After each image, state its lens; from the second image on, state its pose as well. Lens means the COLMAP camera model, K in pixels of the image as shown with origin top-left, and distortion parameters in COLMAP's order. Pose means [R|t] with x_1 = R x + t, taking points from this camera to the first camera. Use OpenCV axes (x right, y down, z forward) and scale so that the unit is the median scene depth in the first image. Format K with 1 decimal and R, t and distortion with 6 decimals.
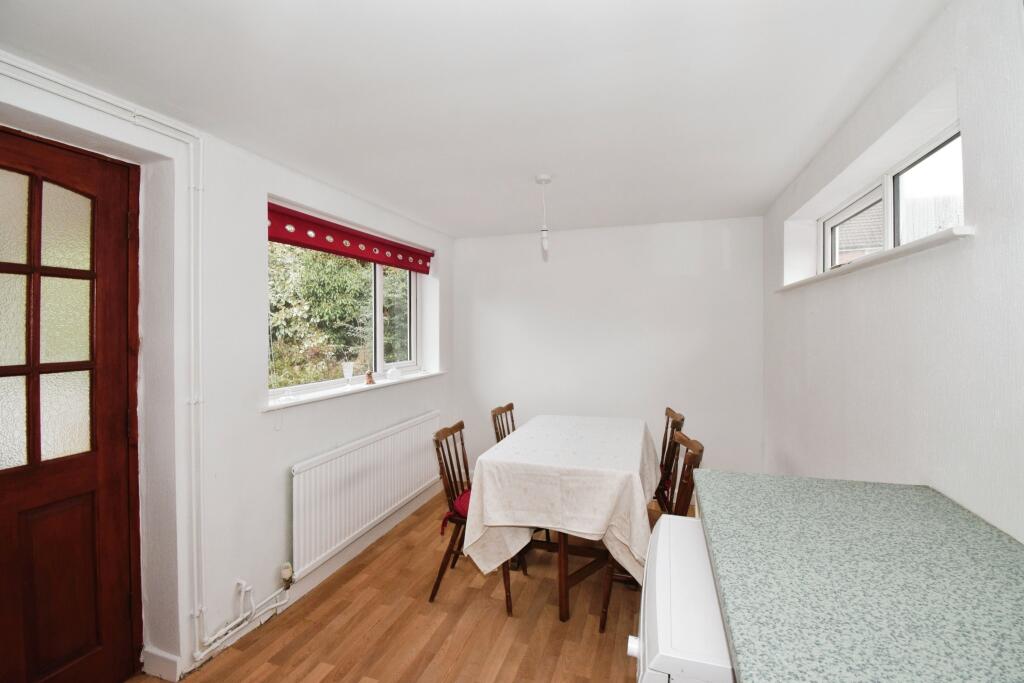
lens RADIAL K [[451.4, 0, 514.8], [0, 451.4, 331.7], [0, 0, 1]] dist [0.002180, 0.000082]
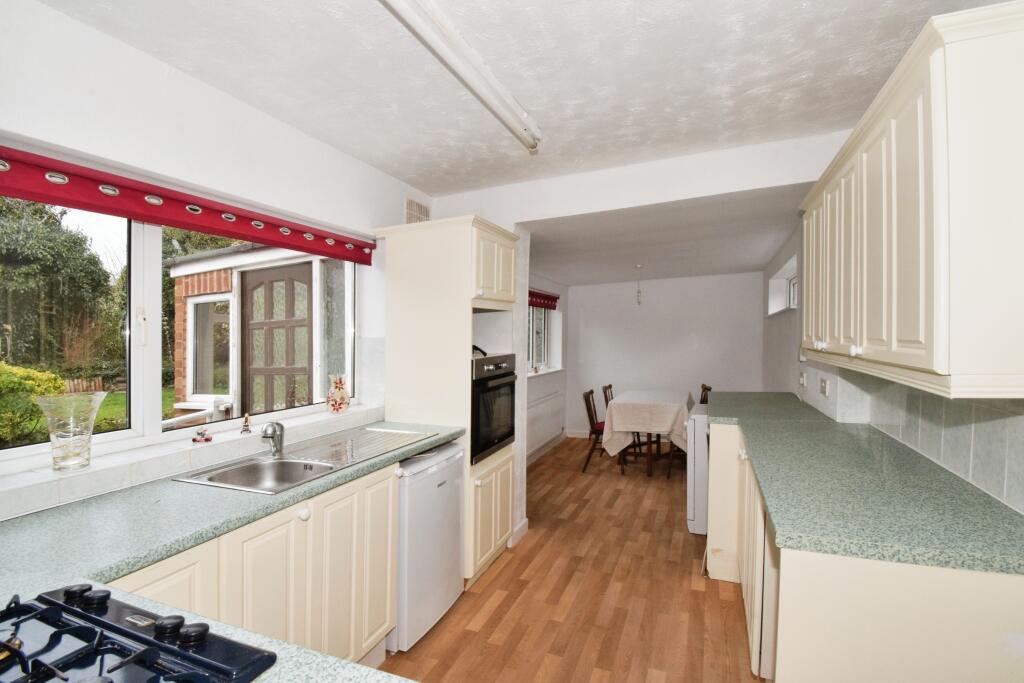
lens RADIAL K [[454.3, 0, 510.5], [0, 454.3, 379.2], [0, 0, 1]] dist [0.000720, 0.000008]
pose [[0.995109, -0.013436, -0.097864, -0.307563], [0.020207, 0.997444, 0.068533, 0.014697], [0.096693, -0.070176, 0.992837, -1.088390]]
